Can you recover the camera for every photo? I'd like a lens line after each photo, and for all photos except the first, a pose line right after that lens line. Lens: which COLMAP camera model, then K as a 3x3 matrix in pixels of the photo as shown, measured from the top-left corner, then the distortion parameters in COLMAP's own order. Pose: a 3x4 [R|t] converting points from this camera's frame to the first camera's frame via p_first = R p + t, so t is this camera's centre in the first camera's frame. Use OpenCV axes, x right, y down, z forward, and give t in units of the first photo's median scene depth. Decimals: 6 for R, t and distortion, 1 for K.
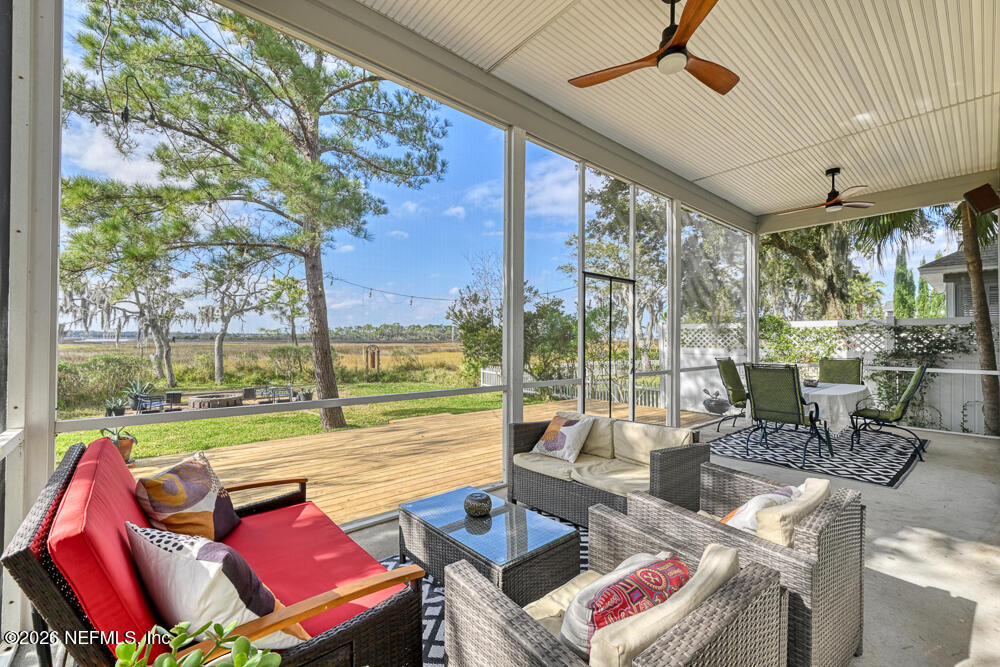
lens RADIAL K [[411.5, 0, 482.6], [0, 411.5, 336.1], [0, 0, 1]] dist [-0.000563, -0.000209]
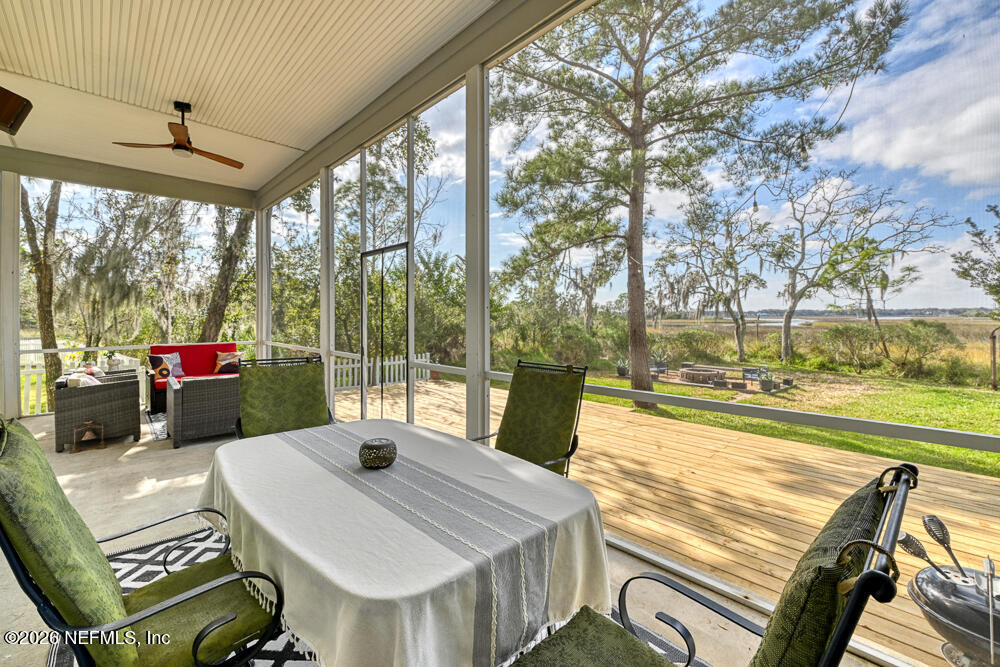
lens RADIAL K [[392.6, 0, 471.8], [0, 392.6, 320.5], [0, 0, 1]] dist [-0.000303, -0.000087]
pose [[0.097214, 0.004170, -0.995255, 0.406336], [0.011843, 0.999916, 0.005346, 0.003303], [0.995193, -0.012307, 0.097156, 0.382236]]
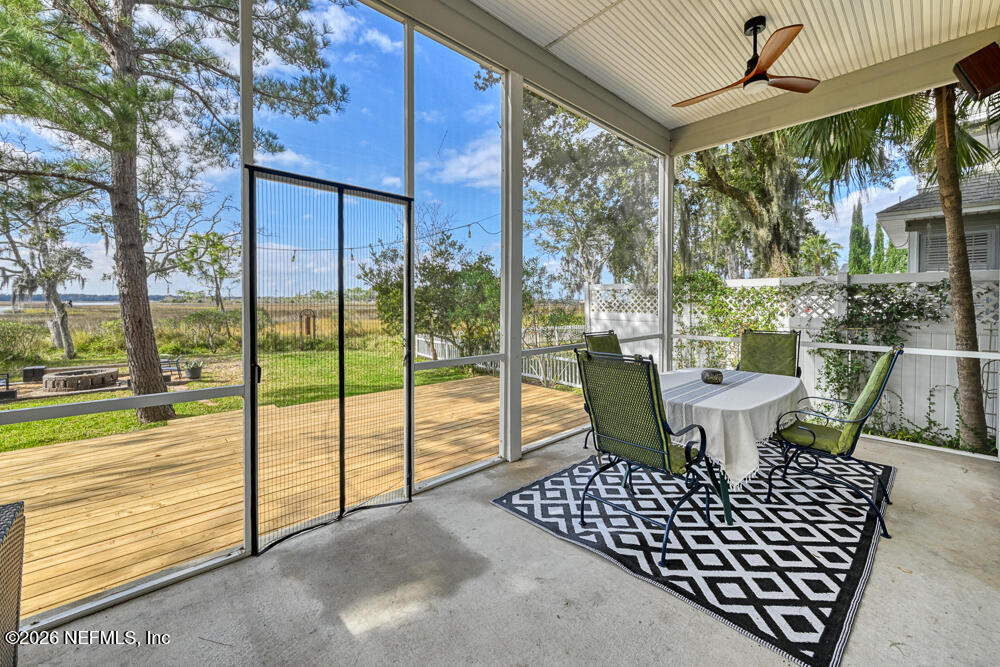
lens RADIAL K [[407.1, 0, 501.3], [0, 407.1, 308.5], [0, 0, 1]] dist [-0.000598, -0.000089]
pose [[0.996983, -0.003216, 0.077548, 0.163585], [0.001393, 0.999722, 0.023552, 0.000507], [-0.077602, -0.023373, 0.996710, 0.160094]]
